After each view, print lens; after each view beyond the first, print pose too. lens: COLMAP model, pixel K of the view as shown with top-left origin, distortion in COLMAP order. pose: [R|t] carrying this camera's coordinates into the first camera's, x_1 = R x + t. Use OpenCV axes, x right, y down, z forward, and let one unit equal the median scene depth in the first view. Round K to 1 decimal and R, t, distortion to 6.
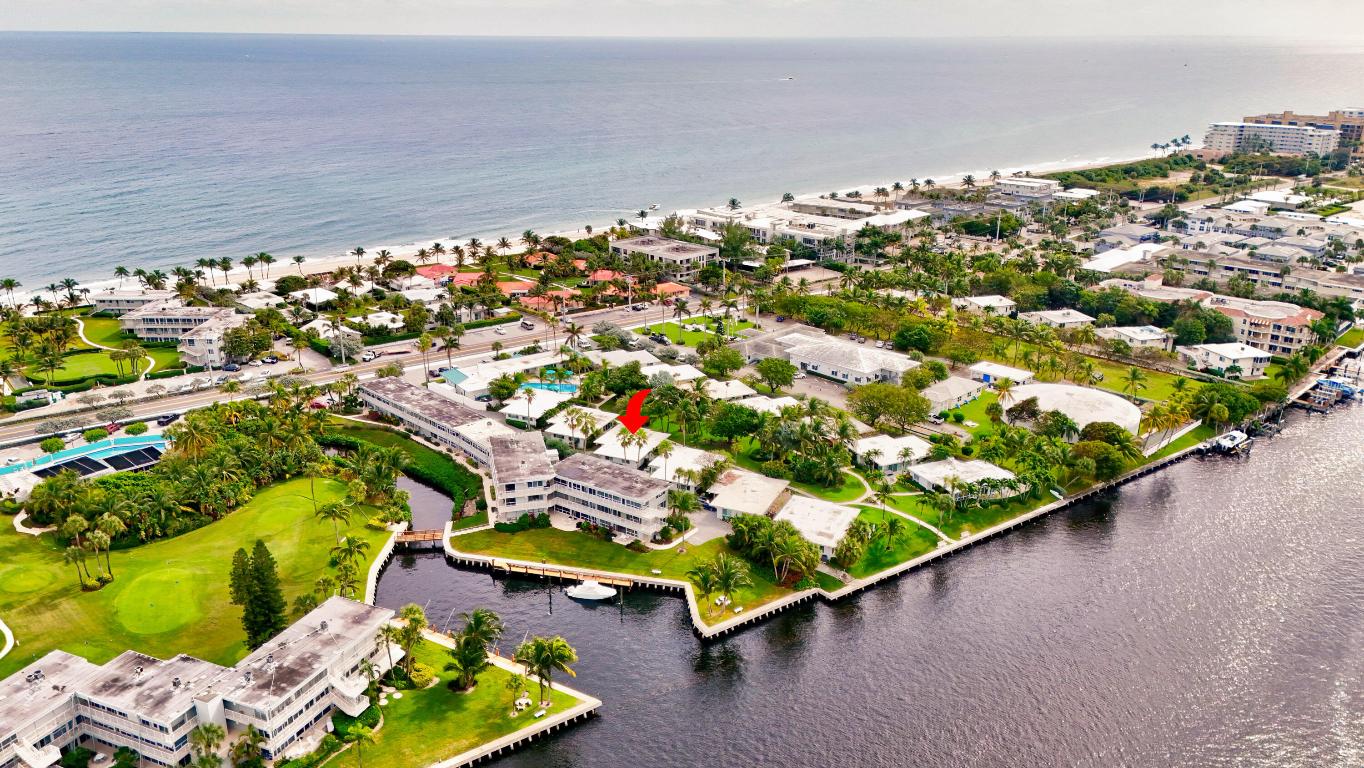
lens RADIAL K [[986.3, 0, 682.0], [0, 986.3, 384.0], [0, 0, 1]] dist [0.087265, -0.095754]
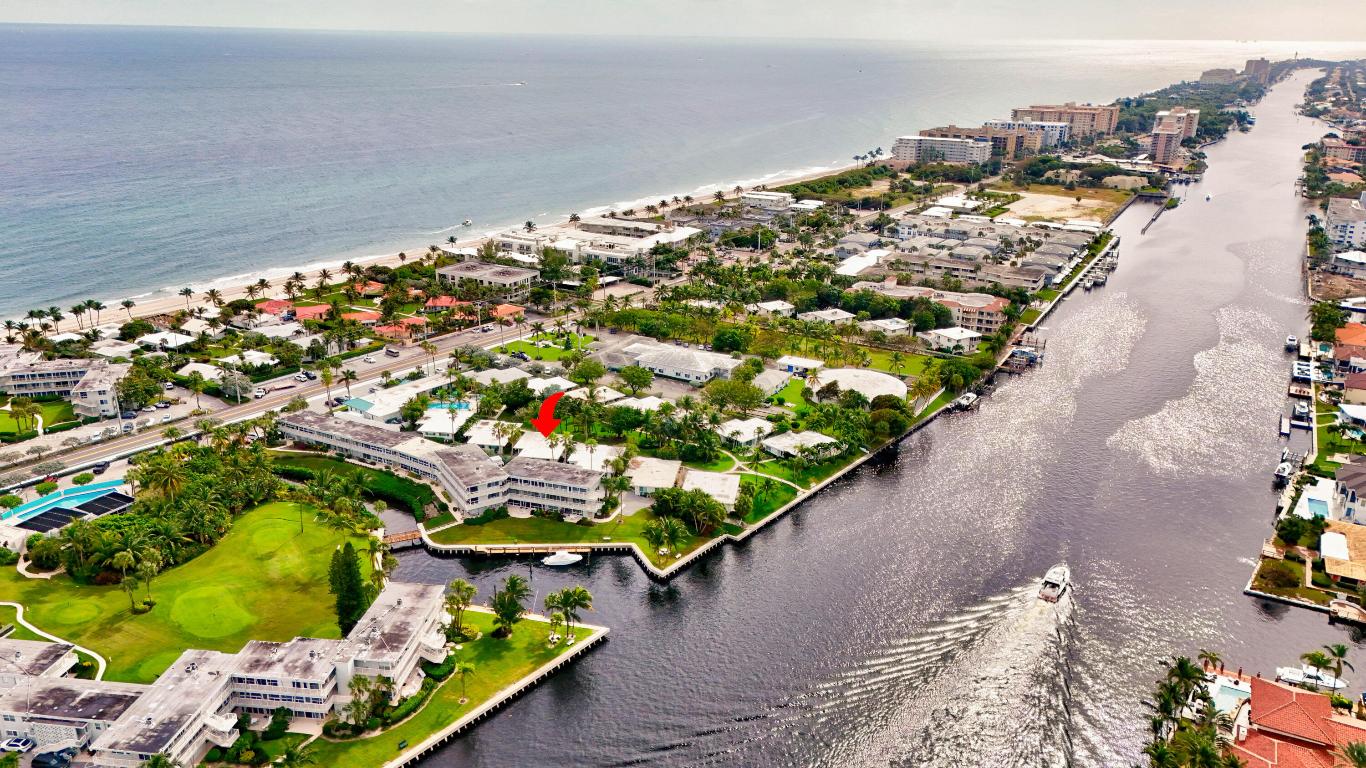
lens RADIAL K [[987.7, 0, 683.0], [0, 987.7, 384.0], [0, 0, 1]] dist [0.087265, -0.095754]
pose [[0.958809, -0.084147, 0.271302, -0.178416], [0.083298, 0.996417, 0.014664, -0.016466], [-0.271563, 0.008539, 0.962383, -0.193208]]
